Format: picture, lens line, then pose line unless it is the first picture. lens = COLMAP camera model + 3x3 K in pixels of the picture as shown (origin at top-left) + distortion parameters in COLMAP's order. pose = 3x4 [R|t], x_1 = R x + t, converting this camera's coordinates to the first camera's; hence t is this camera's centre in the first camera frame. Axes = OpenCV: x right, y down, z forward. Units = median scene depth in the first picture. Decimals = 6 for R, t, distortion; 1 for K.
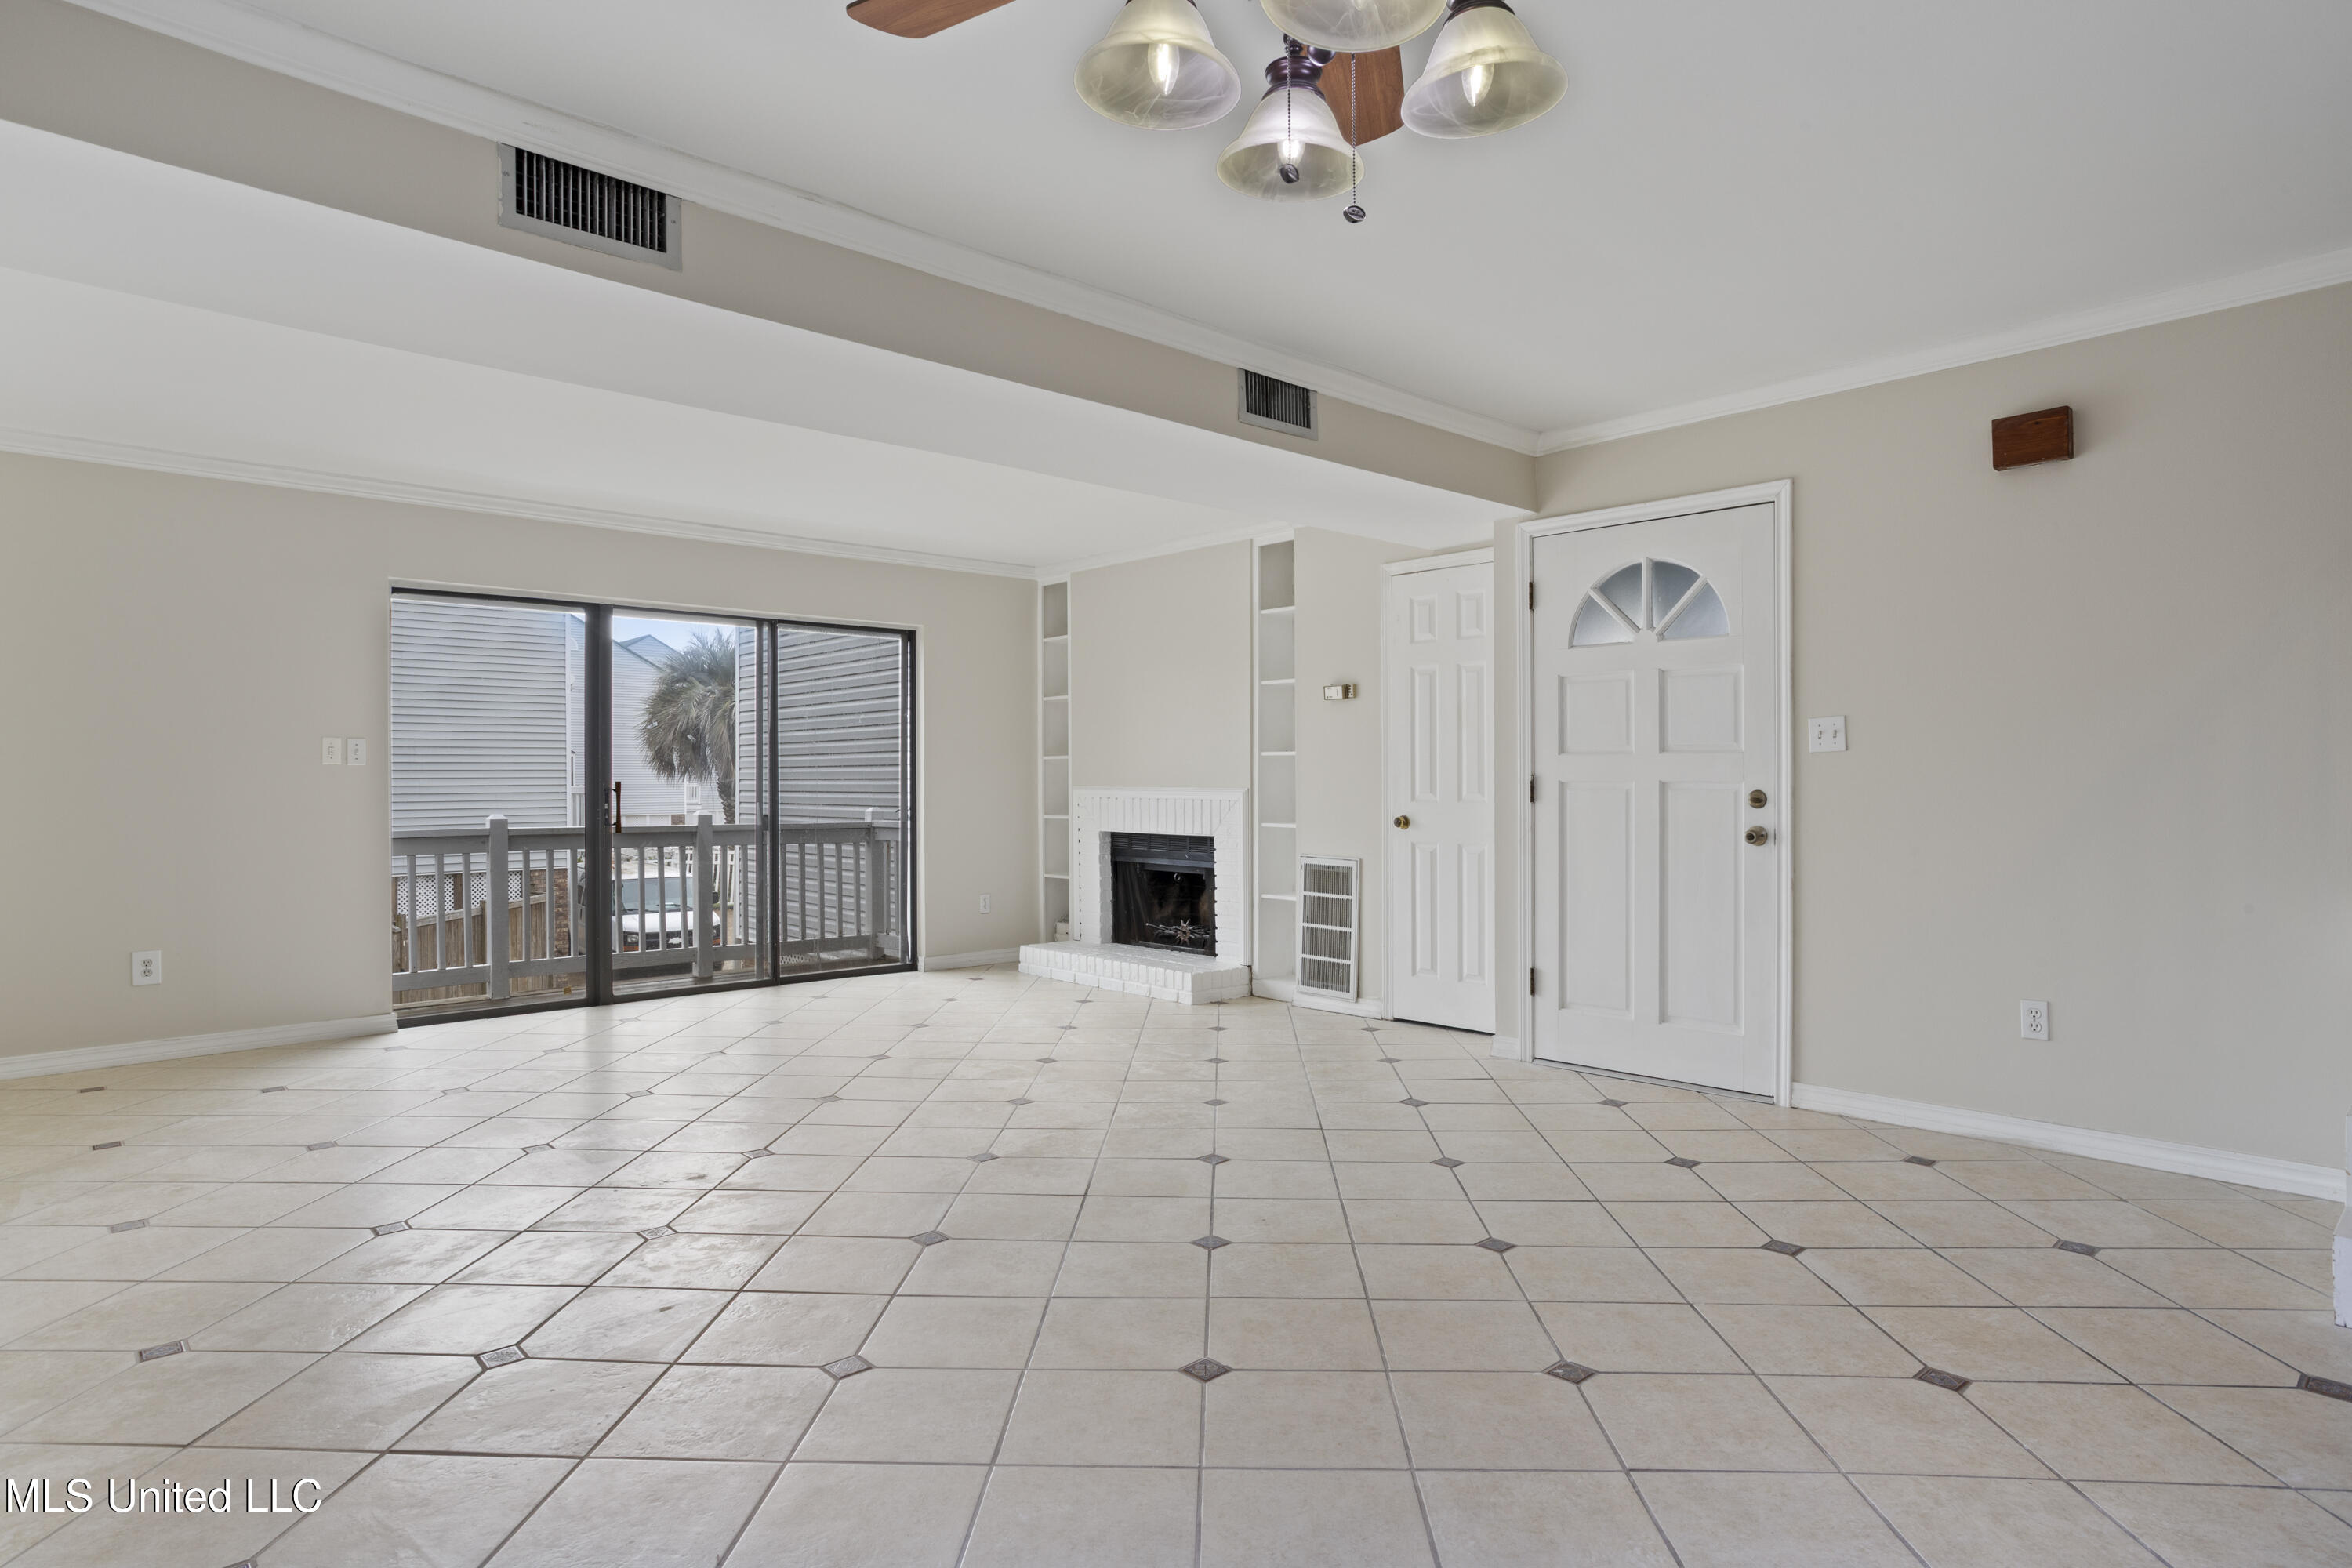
lens RADIAL K [[1286.1, 0, 1173.4], [0, 1286.1, 779.5], [0, 0, 1]] dist [-0.064192, 0.059348]
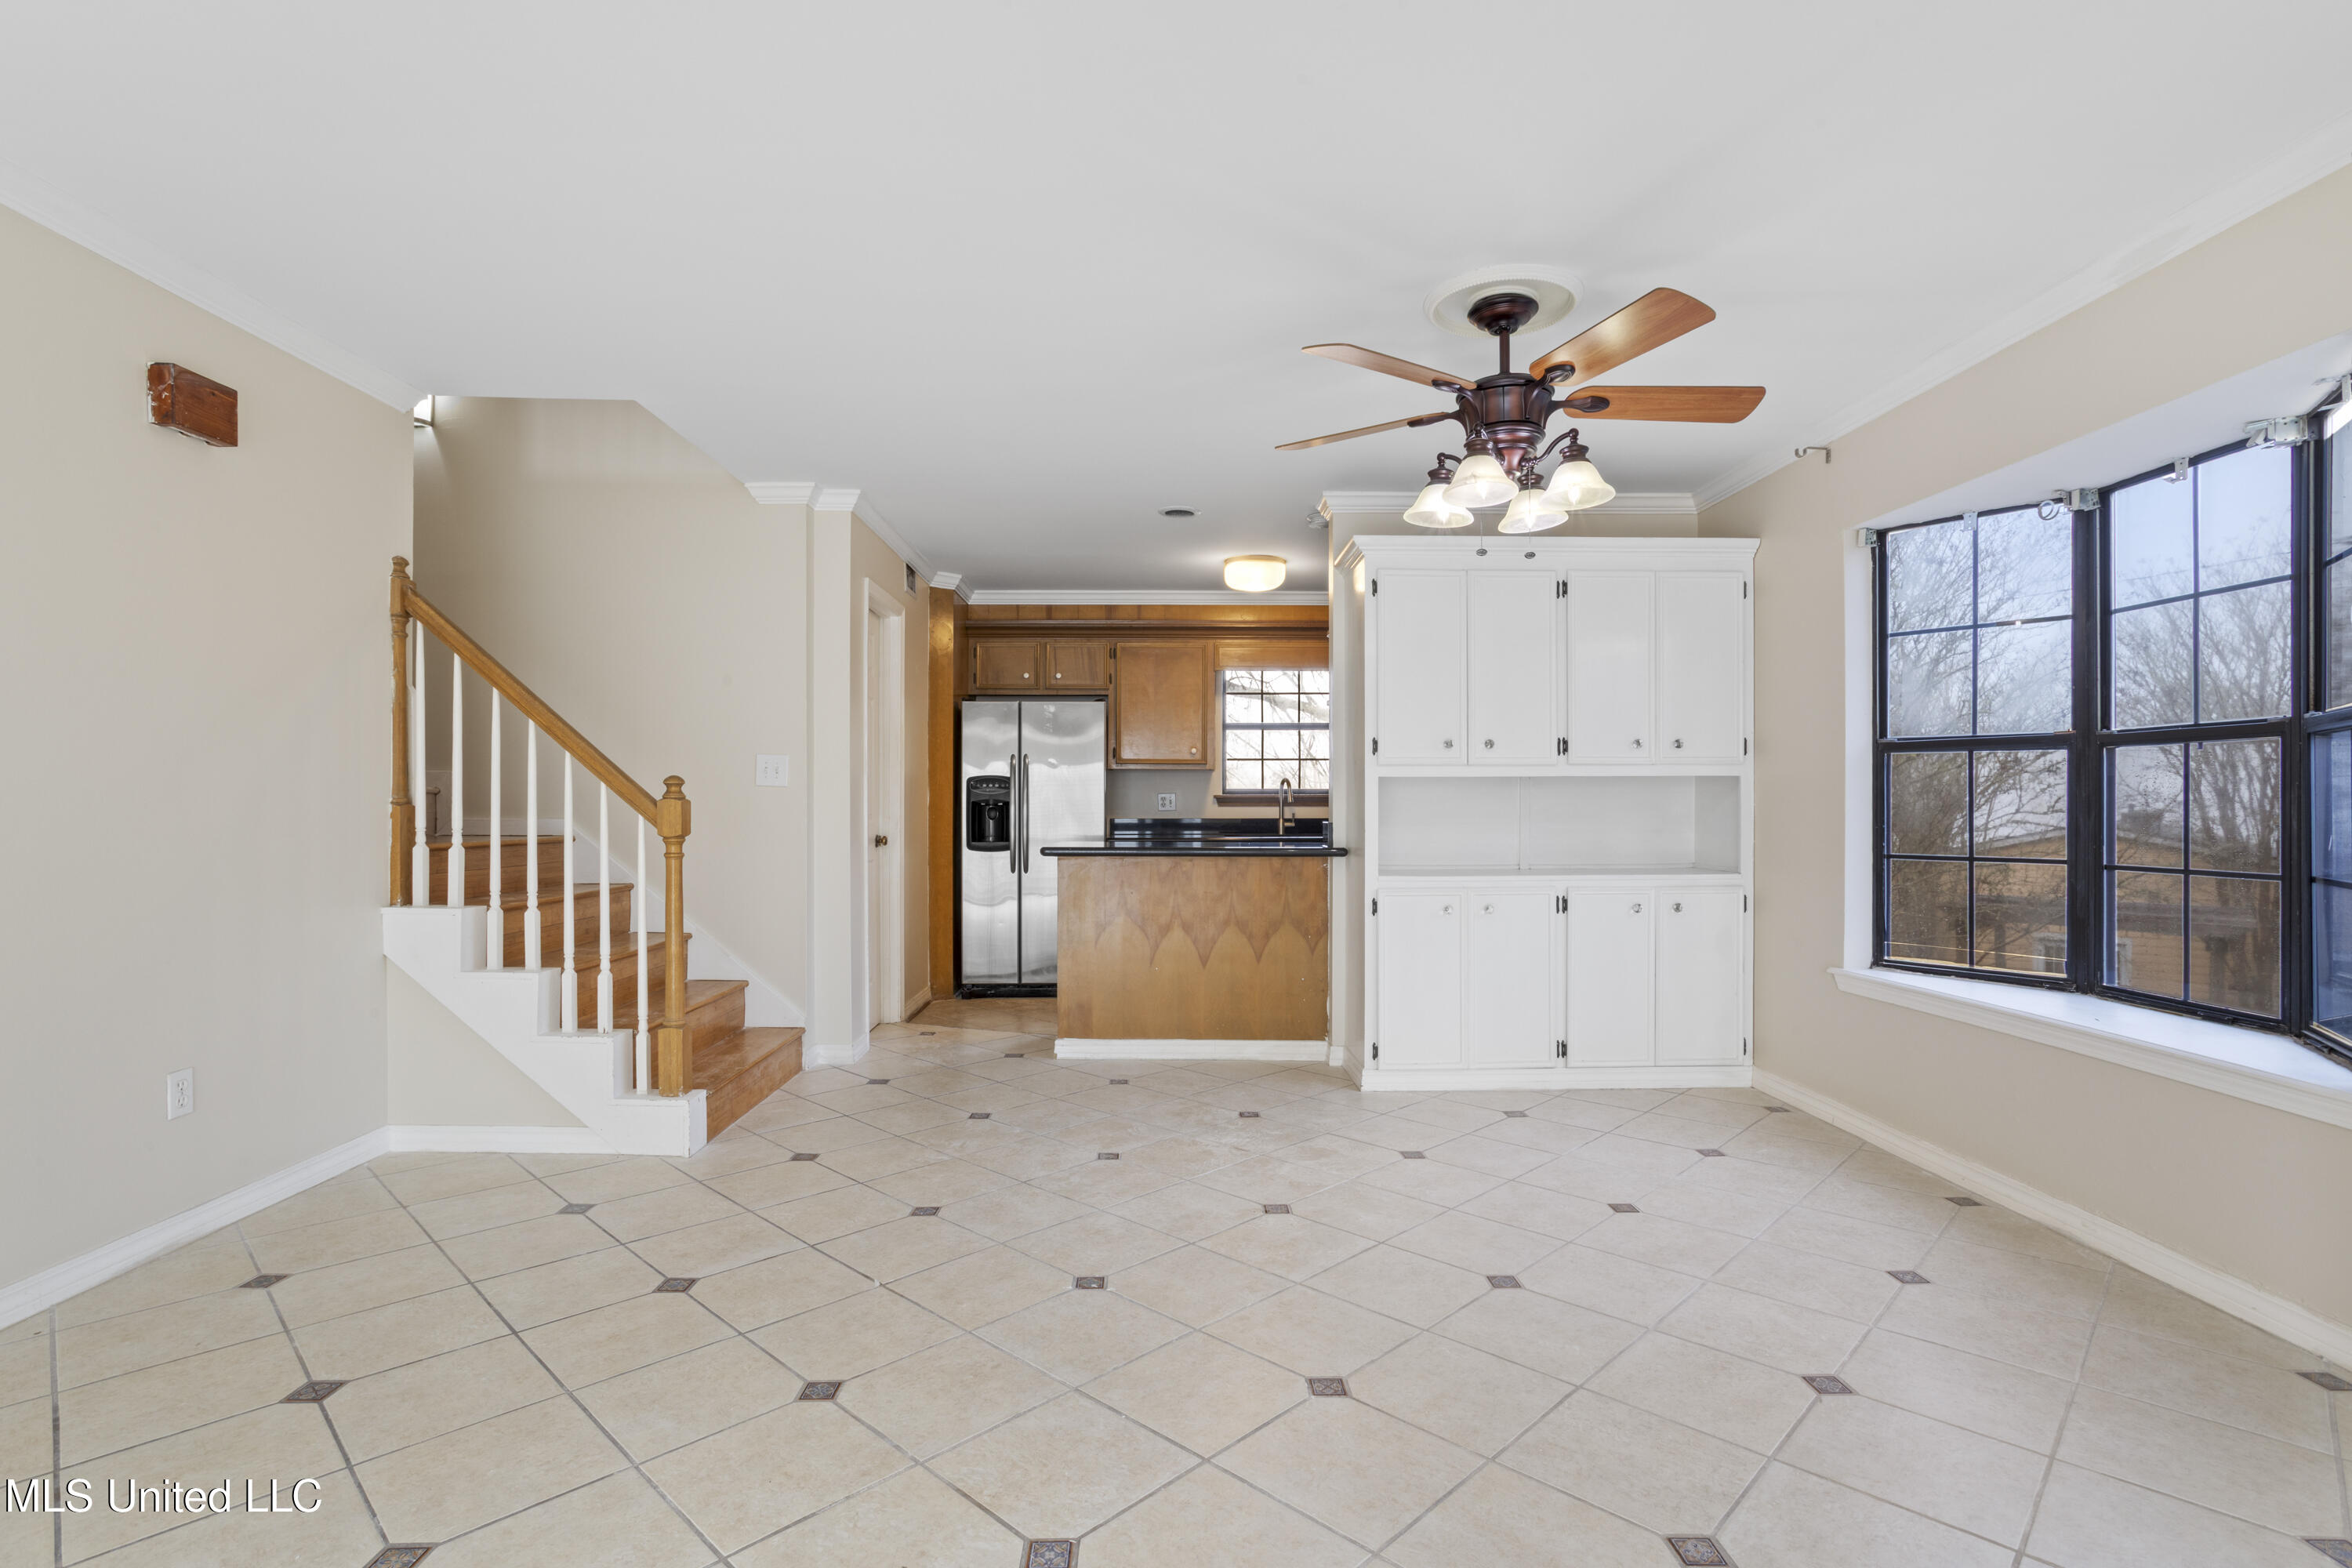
lens RADIAL K [[1146.8, 0, 1170.6], [0, 1146.8, 813.3], [0, 0, 1]] dist [-0.056843, 0.037915]
pose [[-0.742672, -0.000601, 0.669655, -0.235152], [0.001902, 0.999994, 0.003007, 0.002078], [-0.669653, 0.003507, -0.742666, 0.850530]]
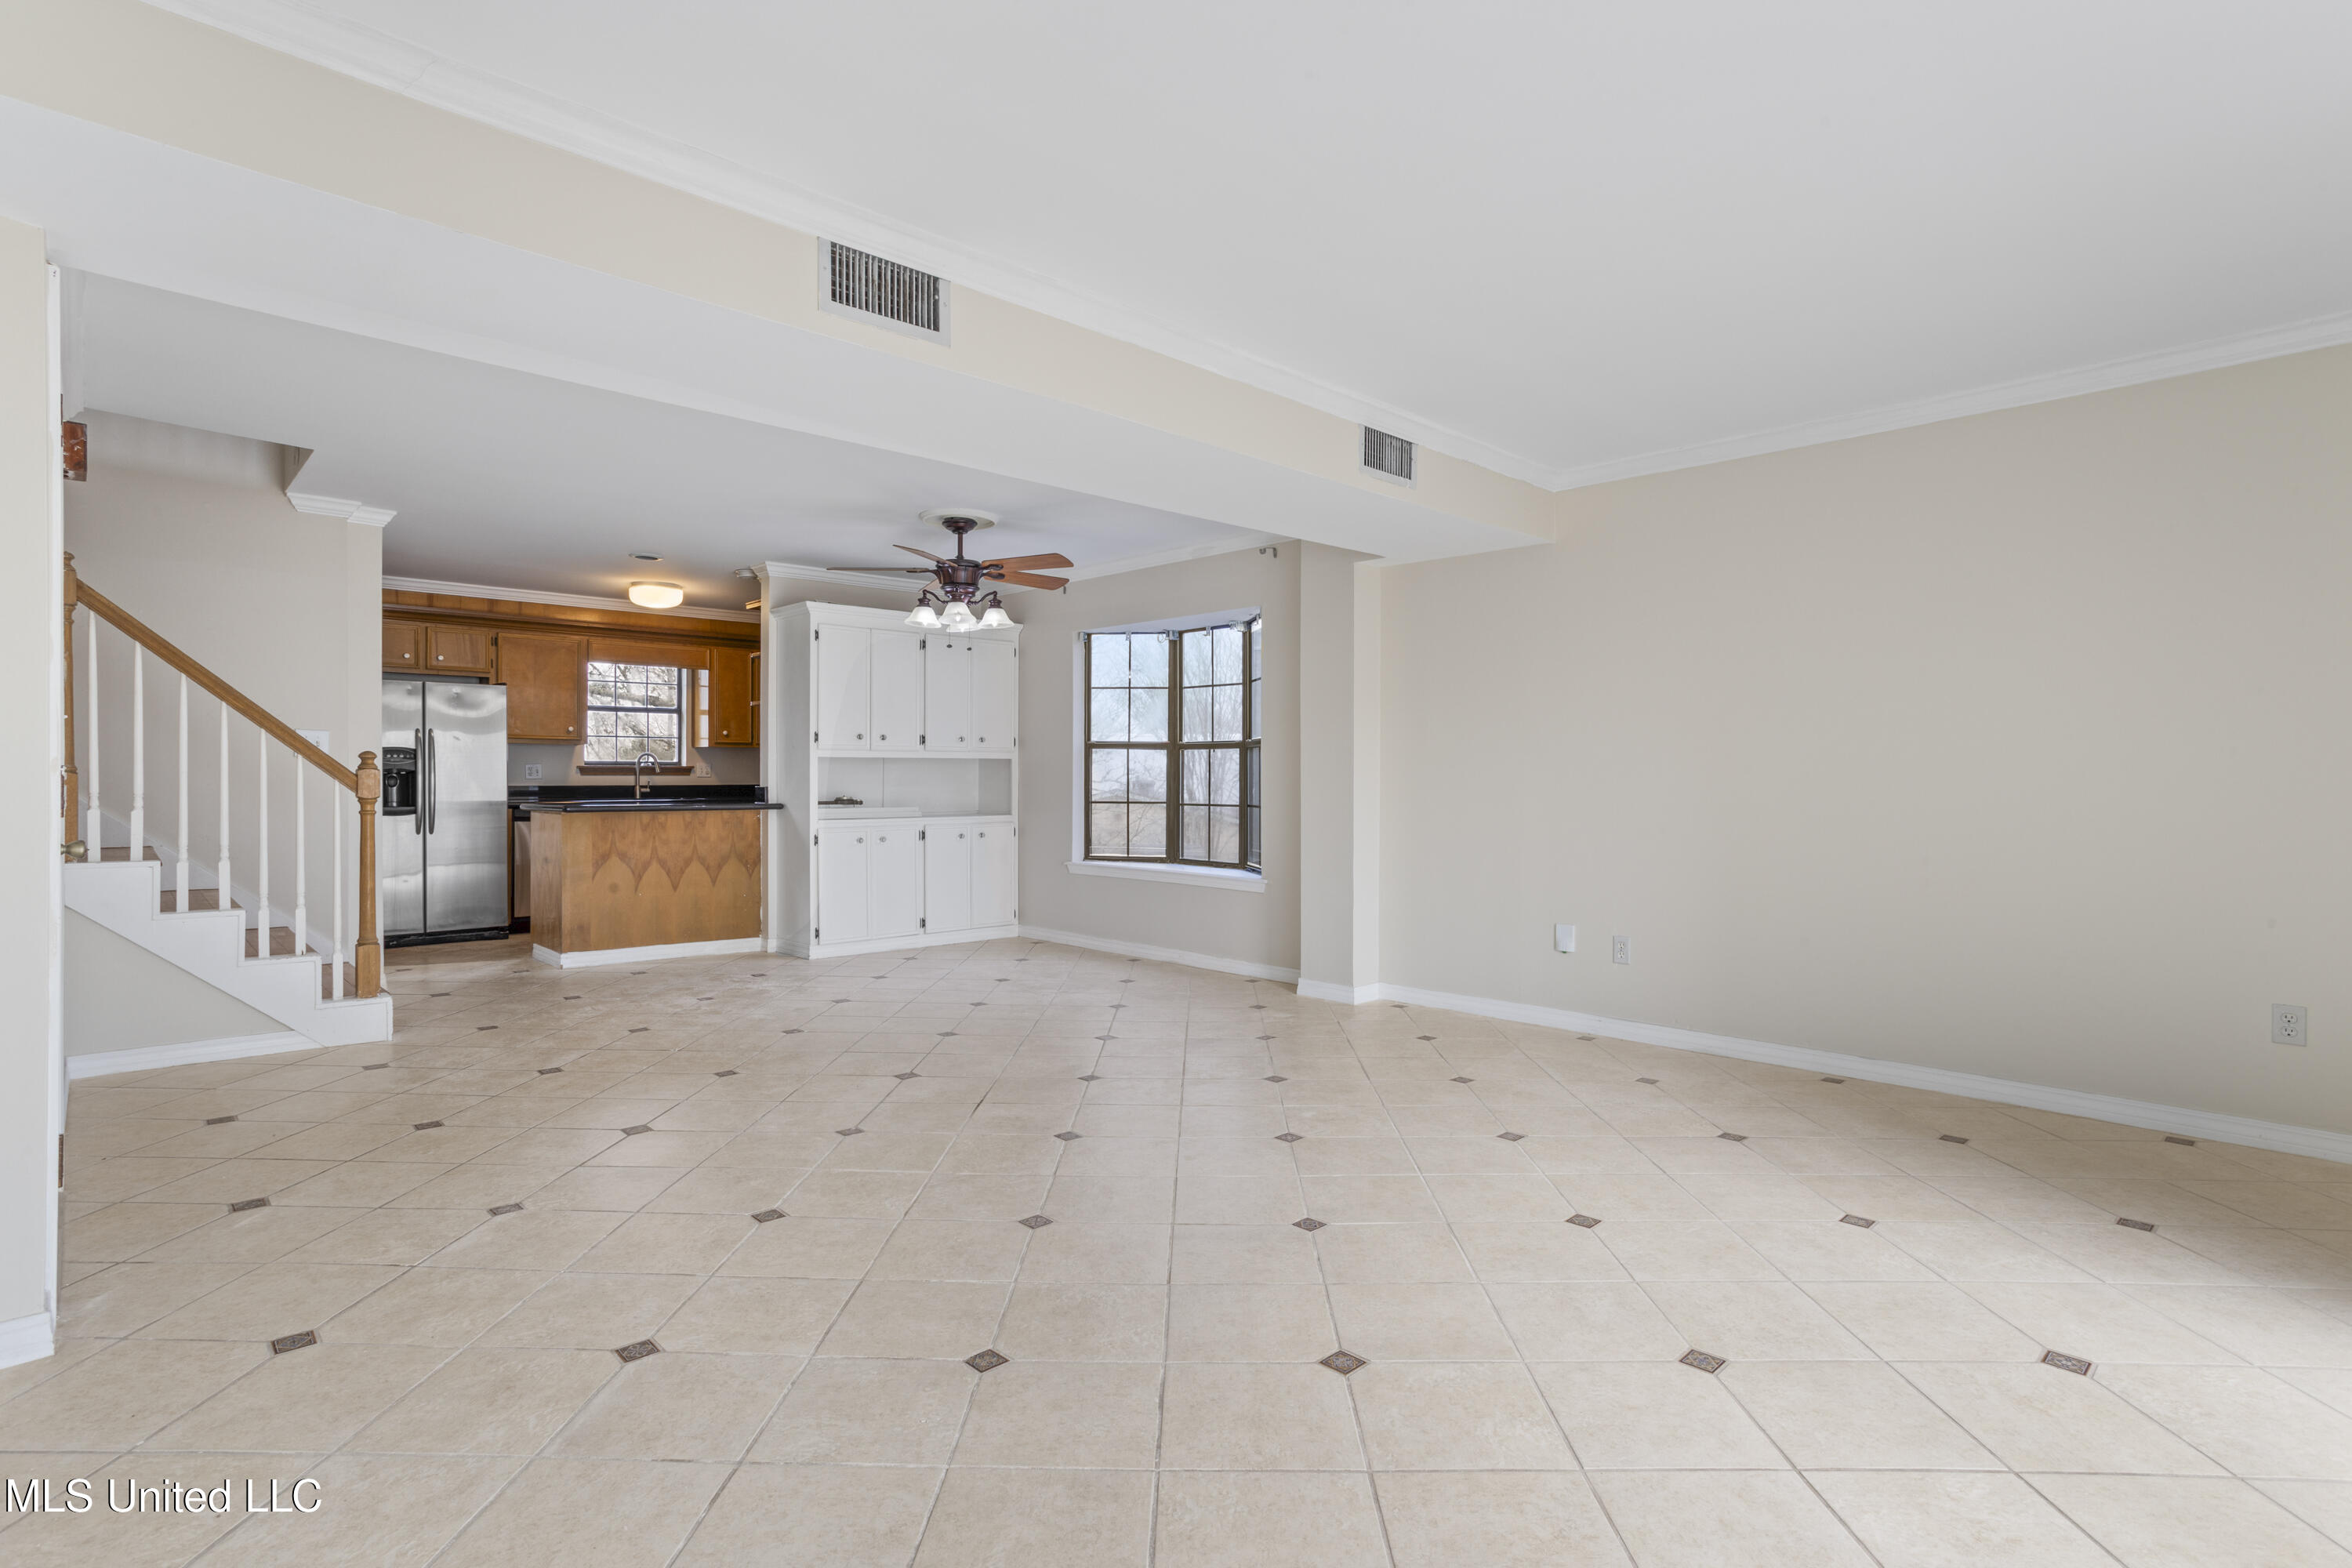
lens RADIAL K [[1158.0, 0, 1167.9], [0, 1158.0, 768.6], [0, 0, 1]] dist [-0.059147, 0.038119]
pose [[-0.999960, 0.001686, -0.008763, -0.170473], [0.001751, 0.999971, -0.007367, 0.002151], [0.008751, -0.007382, -0.999934, 1.487682]]
